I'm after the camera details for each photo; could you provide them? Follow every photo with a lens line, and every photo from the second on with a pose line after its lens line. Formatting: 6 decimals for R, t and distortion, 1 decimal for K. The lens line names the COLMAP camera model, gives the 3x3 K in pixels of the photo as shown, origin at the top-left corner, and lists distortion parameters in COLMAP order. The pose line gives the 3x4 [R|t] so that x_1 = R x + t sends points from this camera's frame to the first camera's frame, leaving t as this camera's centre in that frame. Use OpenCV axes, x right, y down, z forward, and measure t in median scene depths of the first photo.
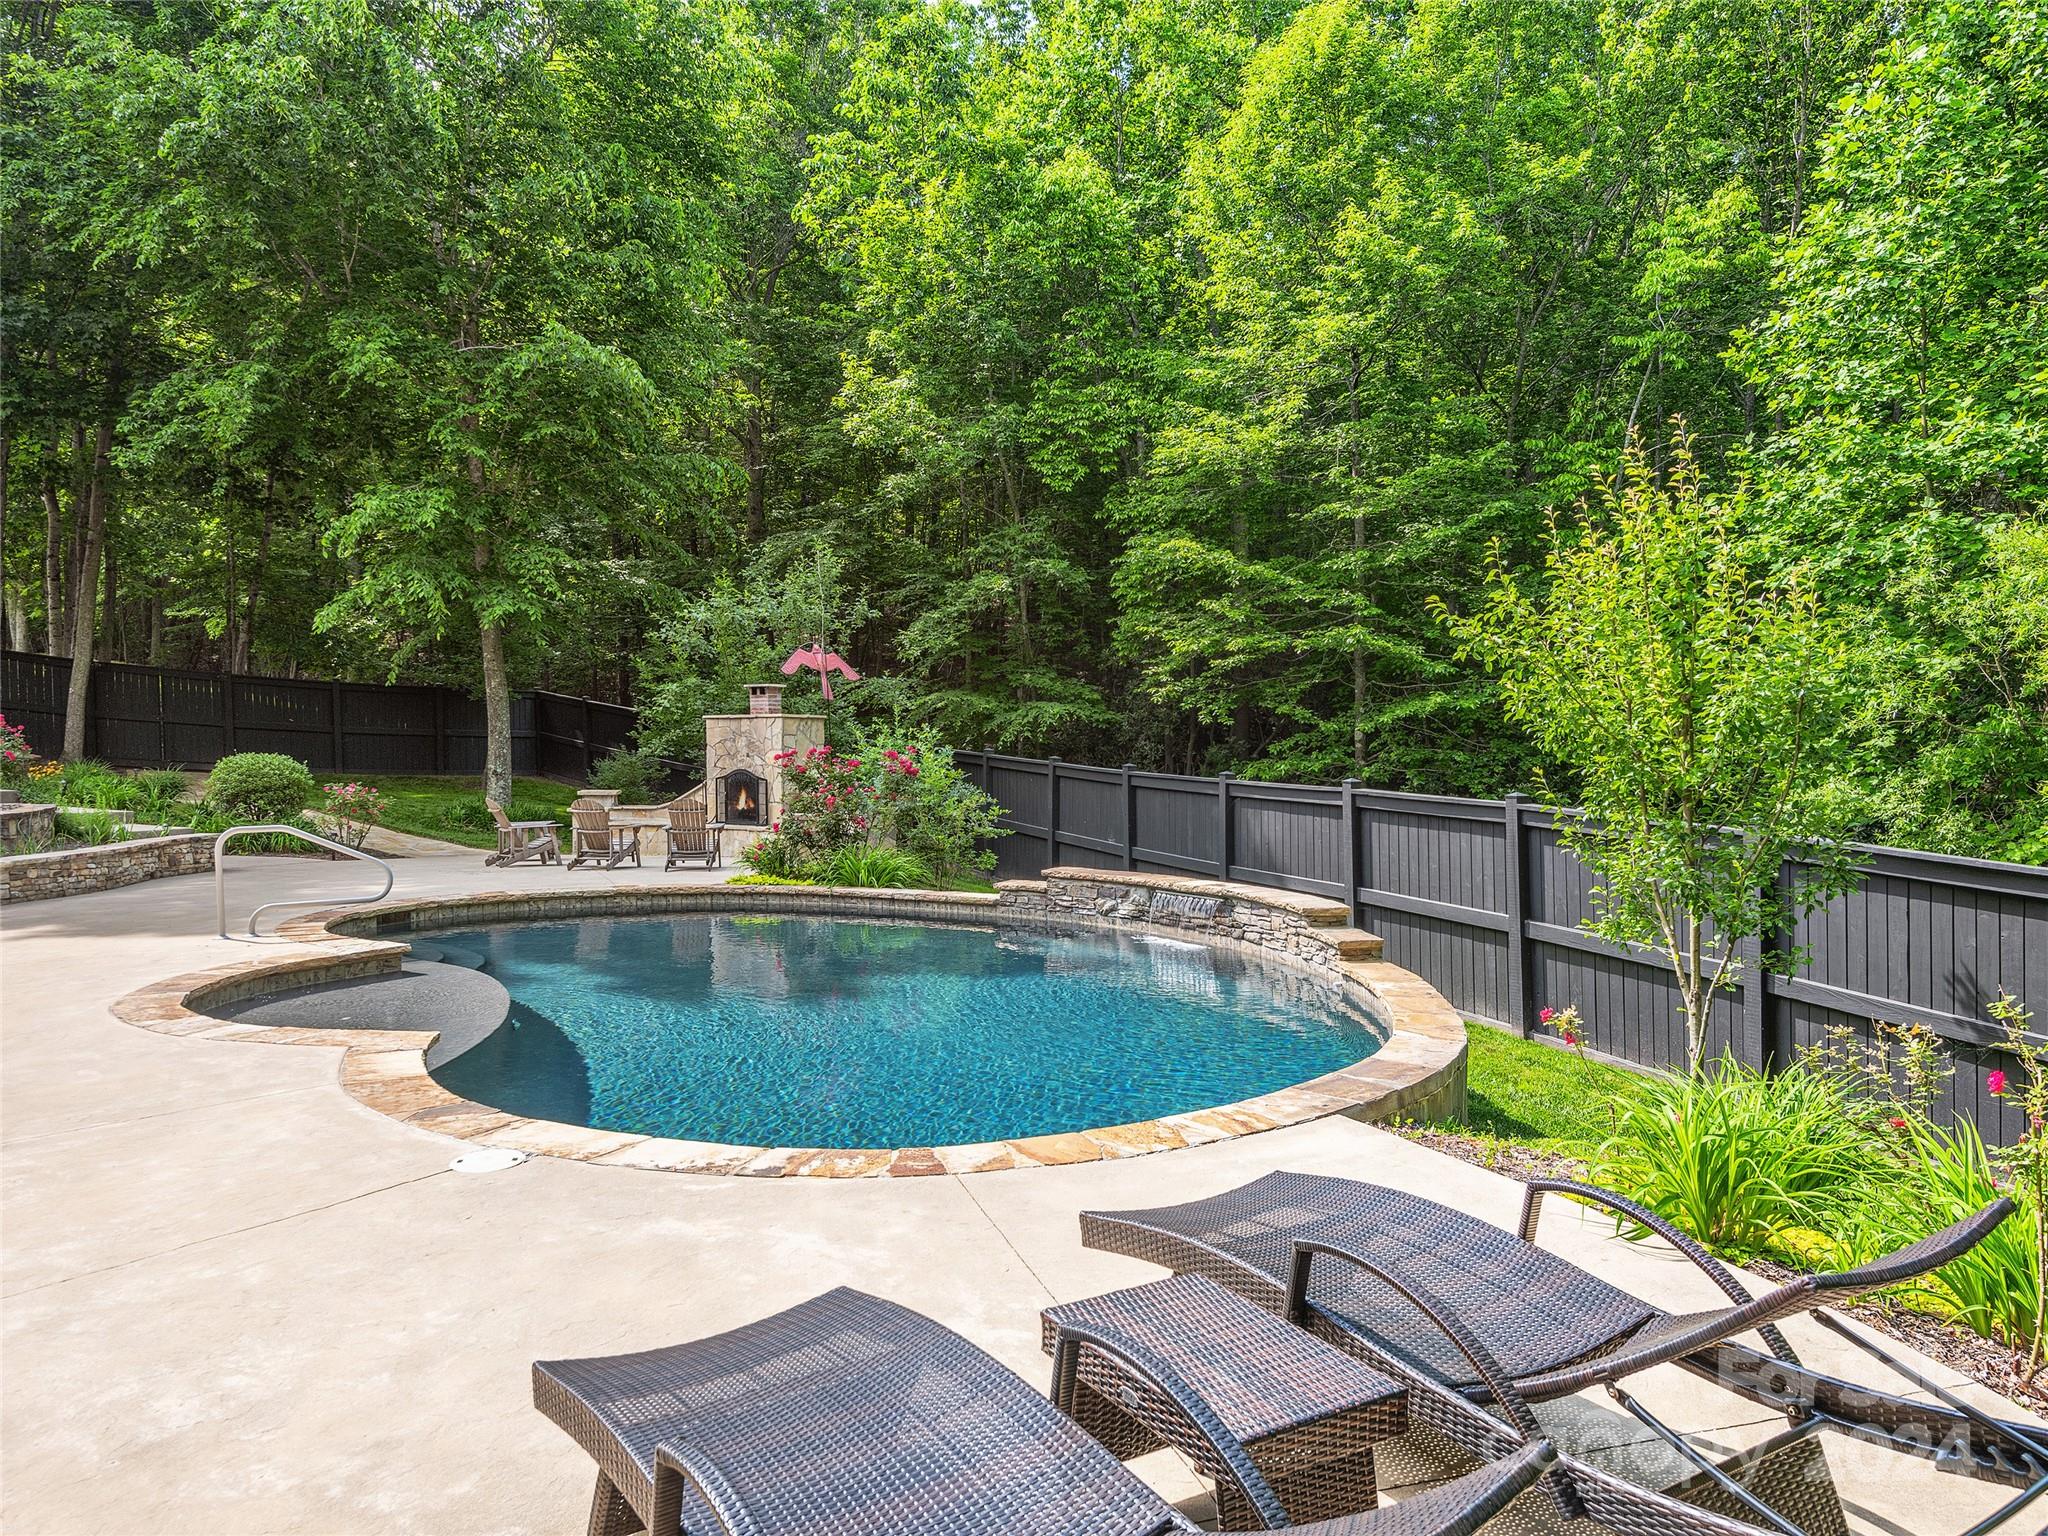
lens RADIAL K [[1337.5, 0, 1024.0], [0, 1337.5, 768.0], [0, 0, 1]] dist [0.021308, 0.000544]
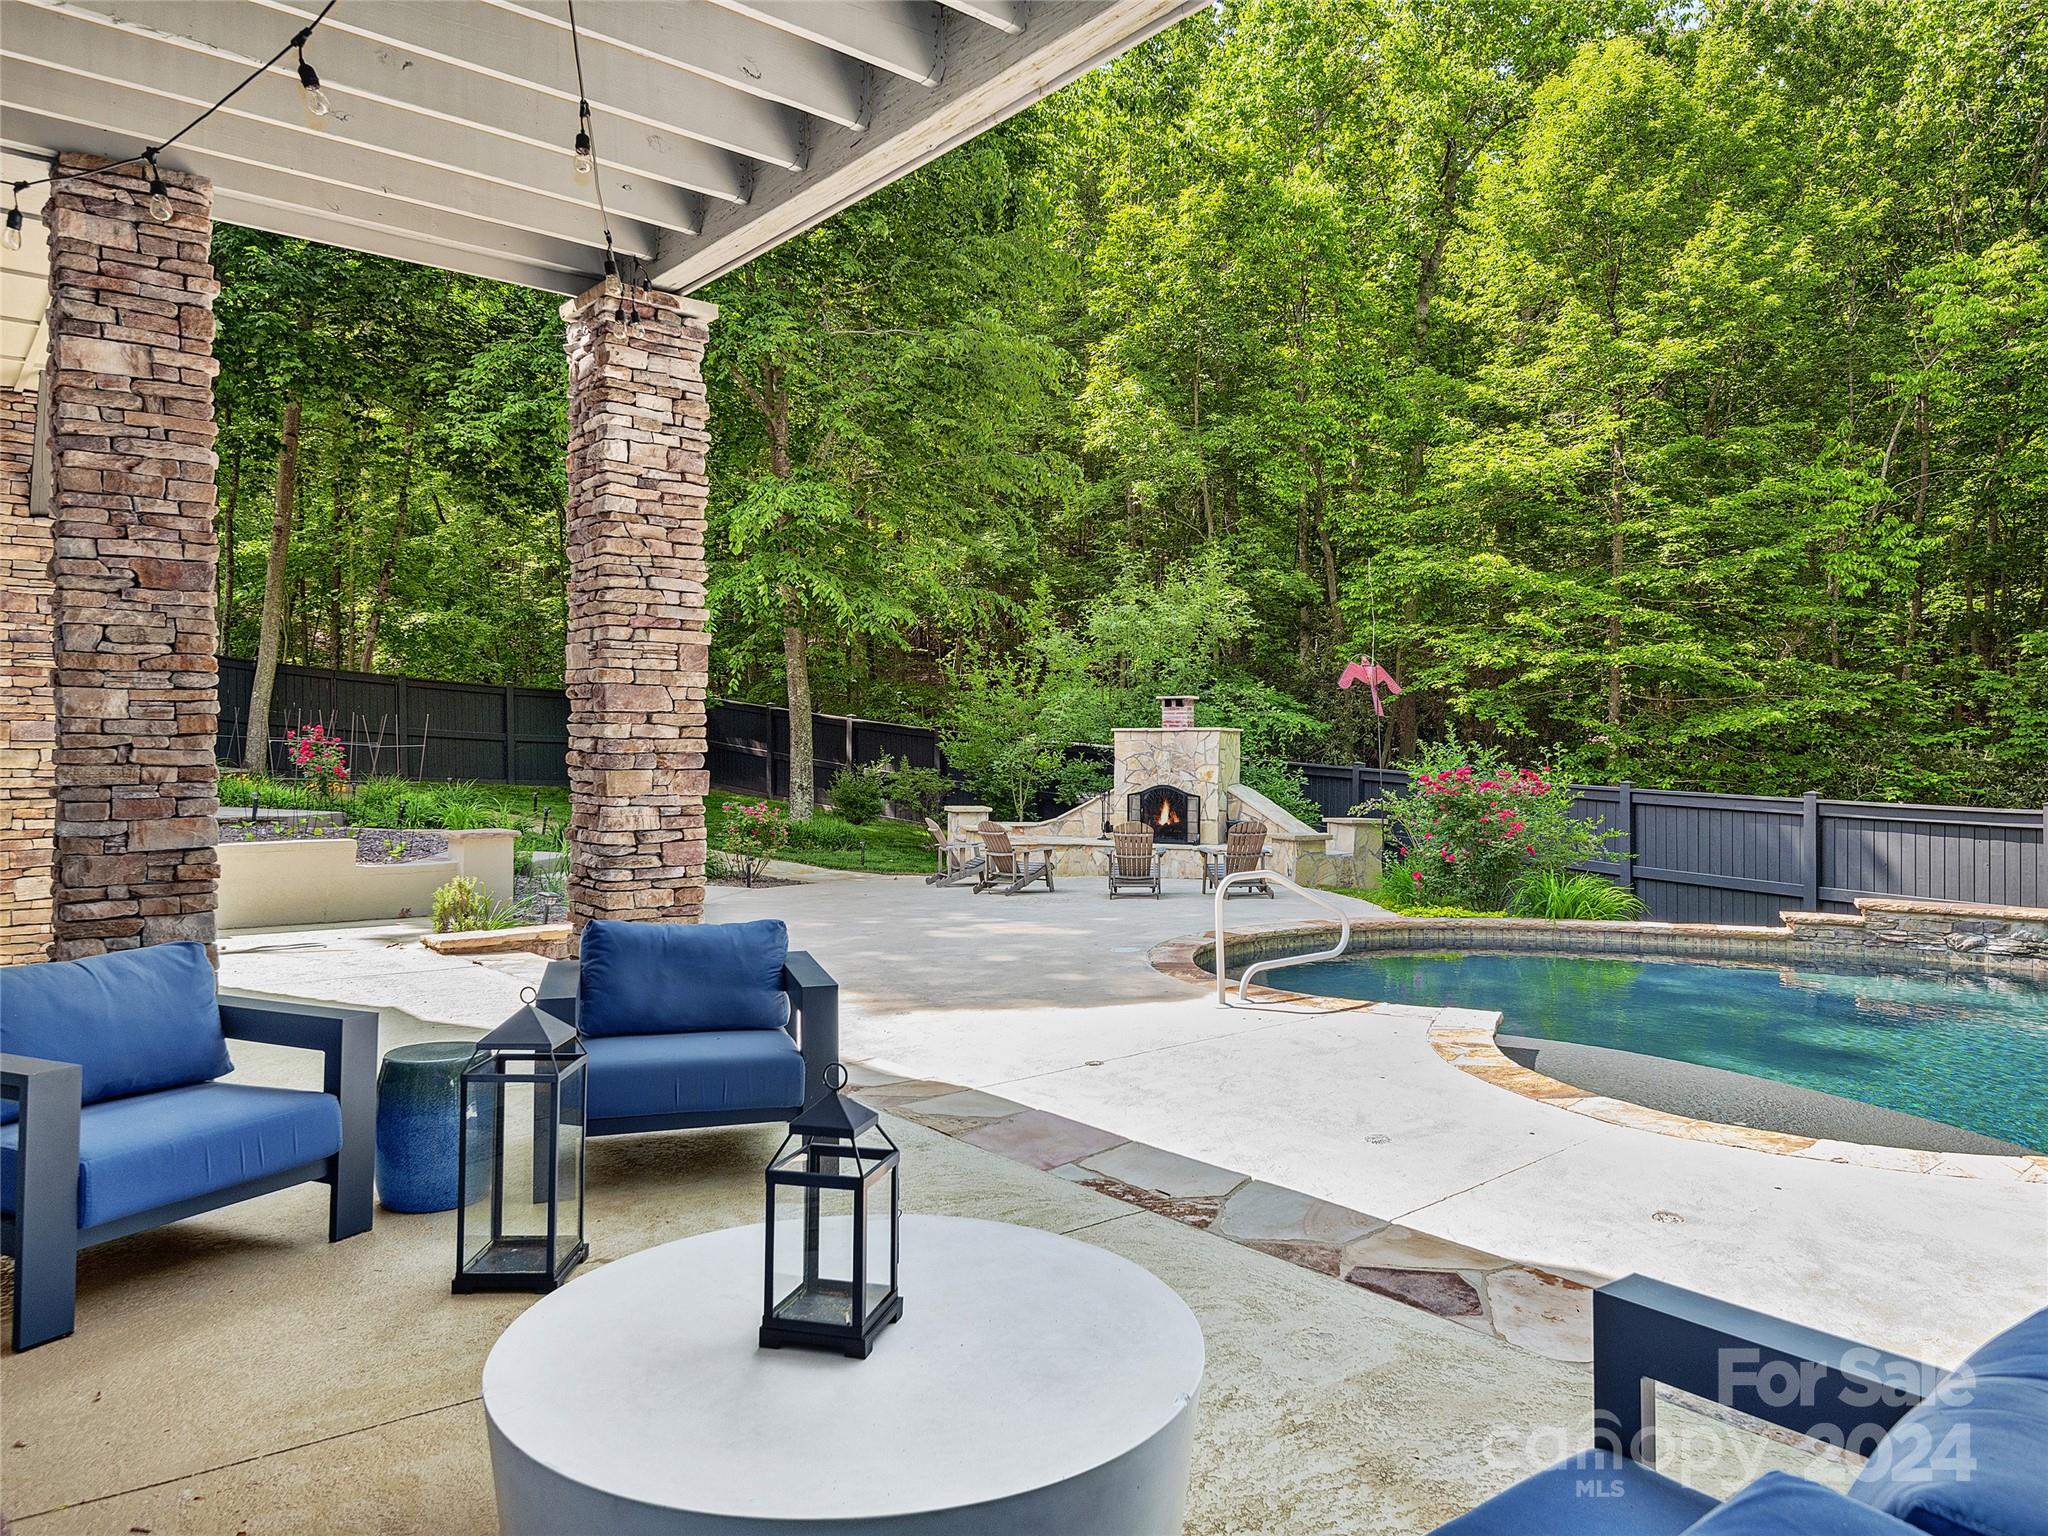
lens RADIAL K [[1261.1, 0, 1024.0], [0, 1261.1, 768.0], [0, 0, 1]] dist [0.001508, -0.000655]
pose [[0.990633, -0.001410, 0.136543, -0.432473], [0.000834, 0.999991, 0.004271, -0.014975], [-0.136547, -0.004117, 0.990625, 0.119175]]
